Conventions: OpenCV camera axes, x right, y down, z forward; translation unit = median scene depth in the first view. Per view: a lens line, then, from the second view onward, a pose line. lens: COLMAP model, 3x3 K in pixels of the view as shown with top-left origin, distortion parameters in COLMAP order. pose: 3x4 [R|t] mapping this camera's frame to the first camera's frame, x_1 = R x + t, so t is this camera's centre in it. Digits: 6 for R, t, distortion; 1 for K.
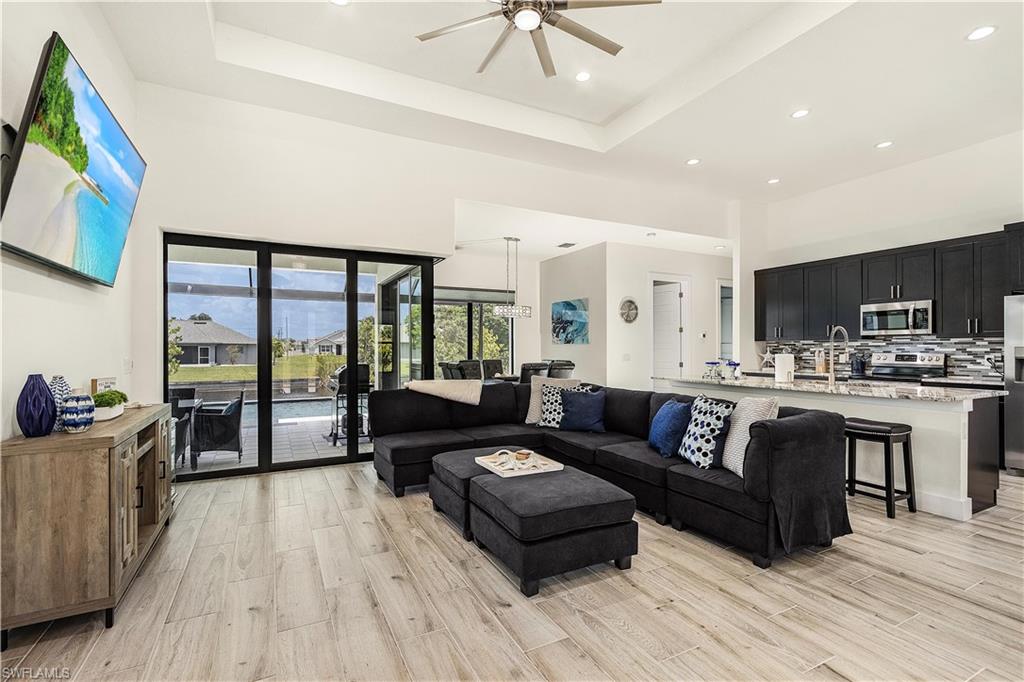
lens RADIAL K [[470.0, 0, 512.3], [0, 470.0, 347.1], [0, 0, 1]] dist [-0.000729, 0.000295]
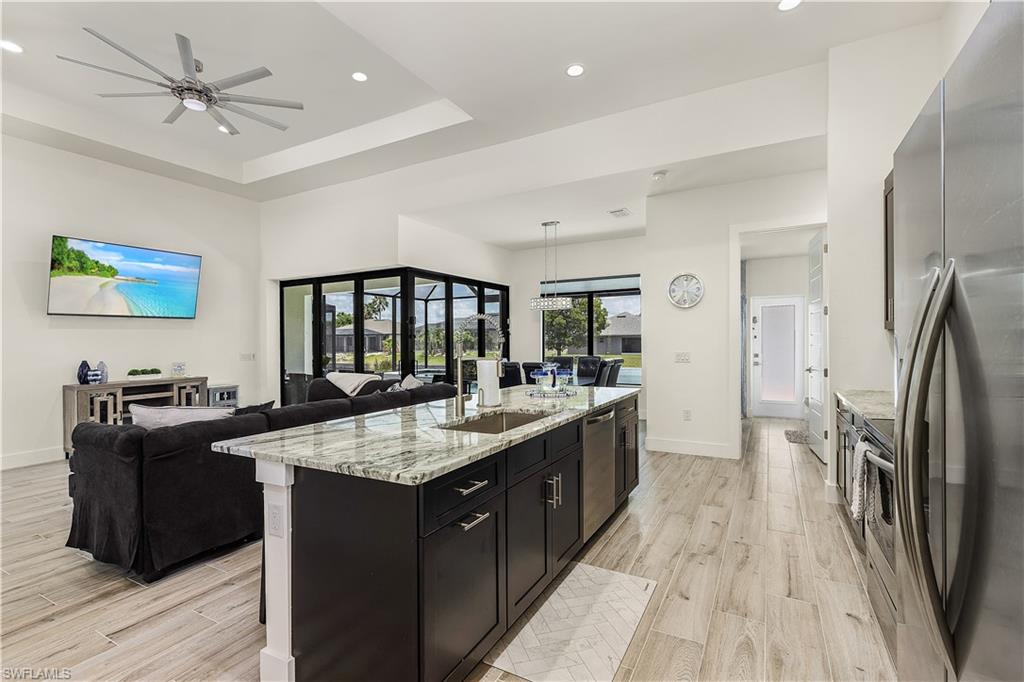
lens RADIAL K [[467.2, 0, 512.0], [0, 467.2, 341.0], [0, 0, 1]] dist [-0.002058, -0.000357]
pose [[0.564050, -0.005780, -0.825720, 1.807418], [0.013815, 0.999902, 0.002437, -0.017842], [0.825625, -0.012782, 0.564074, 1.096537]]
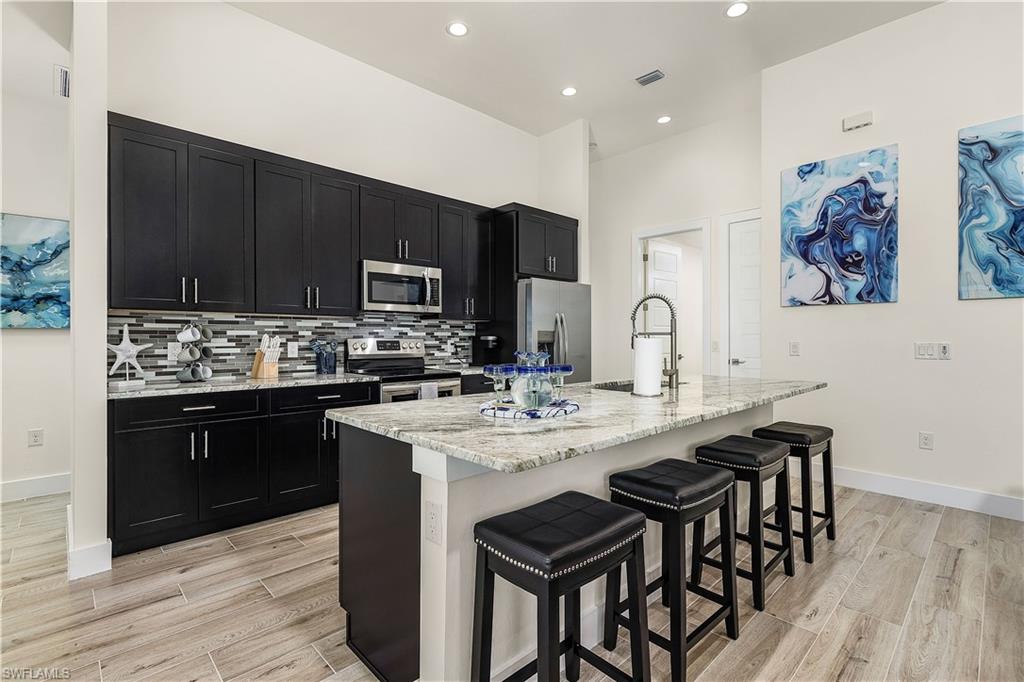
lens RADIAL K [[470.0, 0, 512.3], [0, 470.0, 347.1], [0, 0, 1]] dist [-0.000729, 0.000295]
pose [[-0.285525, -0.018257, 0.958197, 0.215226], [-0.001801, 0.999827, 0.018514, 0.024645], [-0.958370, 0.003560, -0.285509, 2.089461]]
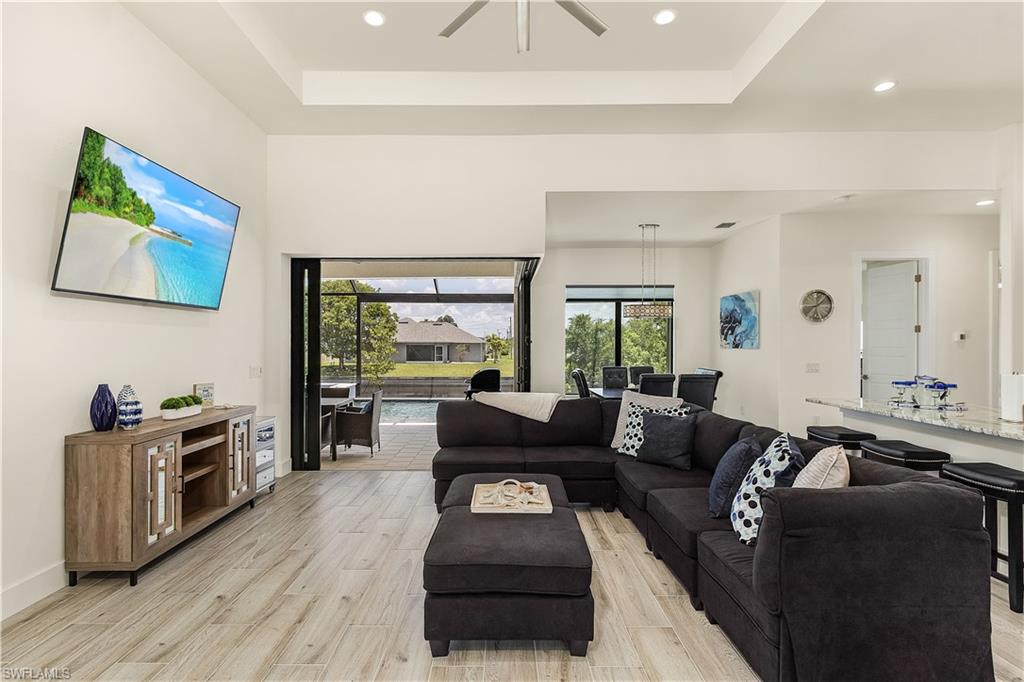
lens RADIAL K [[500.1, 0, 500.1], [0, 500.1, 349.0], [0, 0, 1]] dist [0.000135, -0.000593]
pose [[0.886202, 0.003174, -0.463288, 0.463403], [0.000417, 0.999971, 0.007649, -0.037519], [0.463299, -0.006972, 0.886175, 0.193331]]
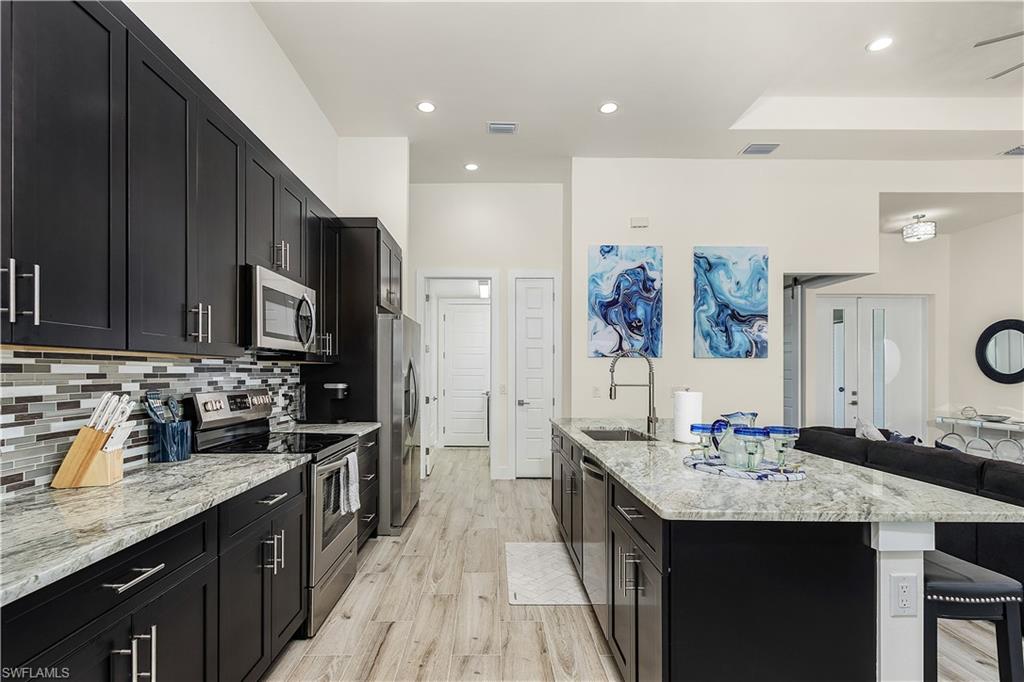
lens RADIAL K [[486.3, 0, 490.4], [0, 486.3, 375.0], [0, 0, 1]] dist [0.000666, 0.000234]
pose [[-0.889417, -0.004839, 0.457071, 0.844847], [-0.003980, 0.999988, 0.002843, -0.010177], [-0.457079, 0.000709, -0.889426, 2.657511]]
